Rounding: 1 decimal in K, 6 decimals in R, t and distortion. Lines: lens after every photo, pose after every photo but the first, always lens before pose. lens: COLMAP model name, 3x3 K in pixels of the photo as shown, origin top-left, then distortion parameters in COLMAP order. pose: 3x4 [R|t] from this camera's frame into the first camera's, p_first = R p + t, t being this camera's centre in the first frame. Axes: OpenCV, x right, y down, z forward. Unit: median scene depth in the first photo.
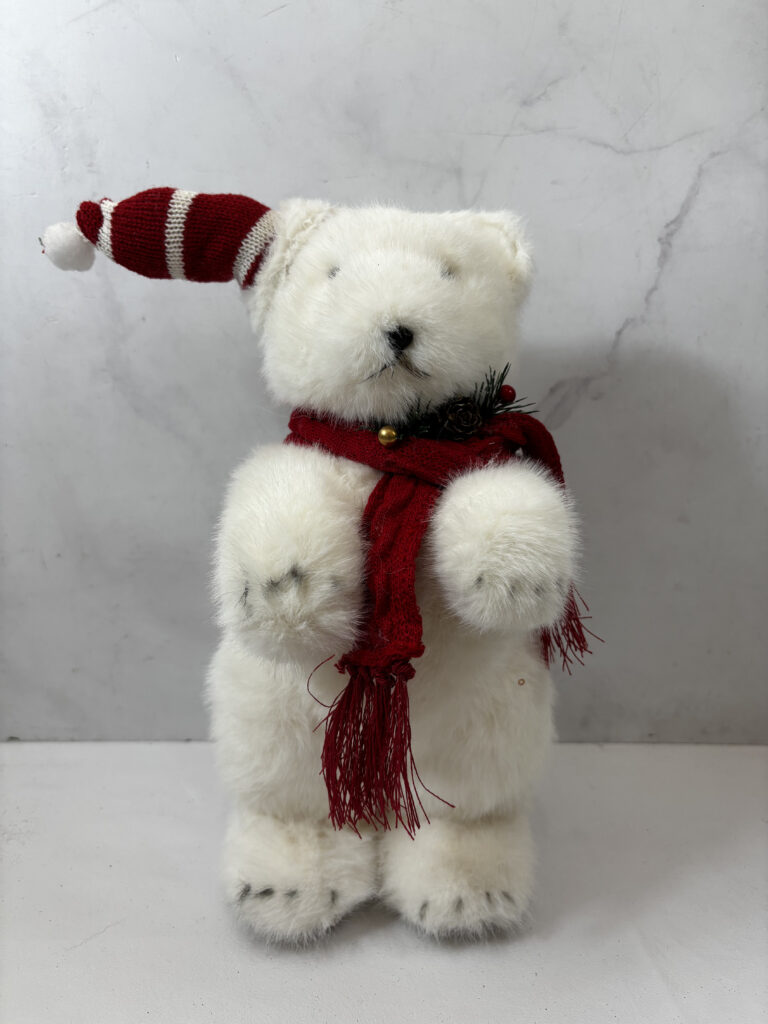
lens RADIAL K [[787.7, 0, 378.1], [0, 787.7, 516.9], [0, 0, 1]] dist [0.014265, -0.041902]
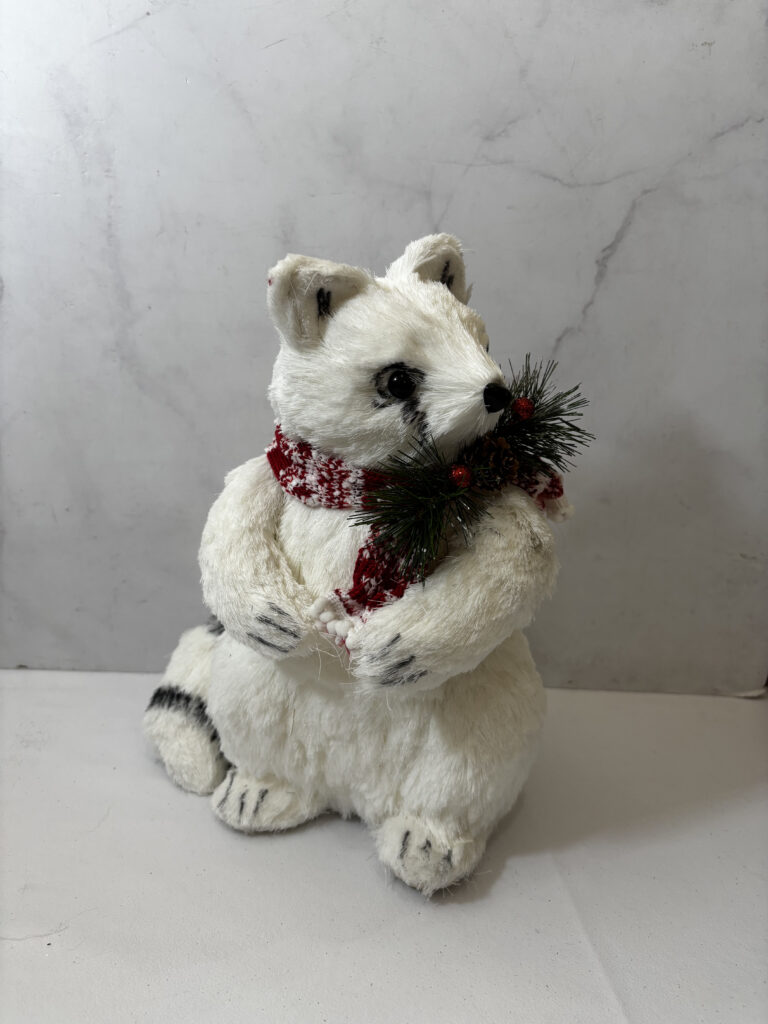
lens RADIAL K [[787.7, 0, 374.3], [0, 787.7, 509.2], [0, 0, 1]] dist [0.014265, -0.041902]
pose [[0.998478, 0.040804, 0.037116, -0.001196], [-0.042424, 0.998131, 0.043980, -0.022786], [-0.035253, -0.045488, 0.998343, -0.175205]]
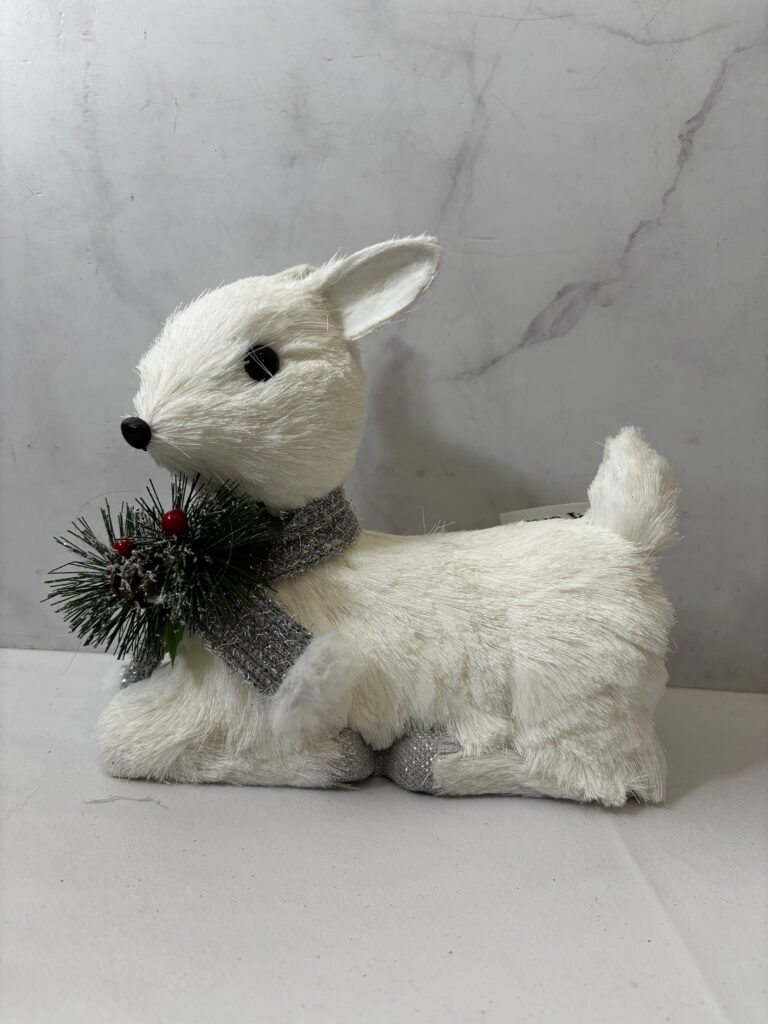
lens RADIAL K [[787.7, 0, 381.6], [0, 787.7, 512.4], [0, 0, 1]] dist [0.014265, -0.041902]
pose [[0.998596, 0.050352, -0.016455, 0.039024], [-0.050907, 0.998082, -0.035225, 0.149766], [0.014650, 0.036014, 0.999244, 0.068888]]
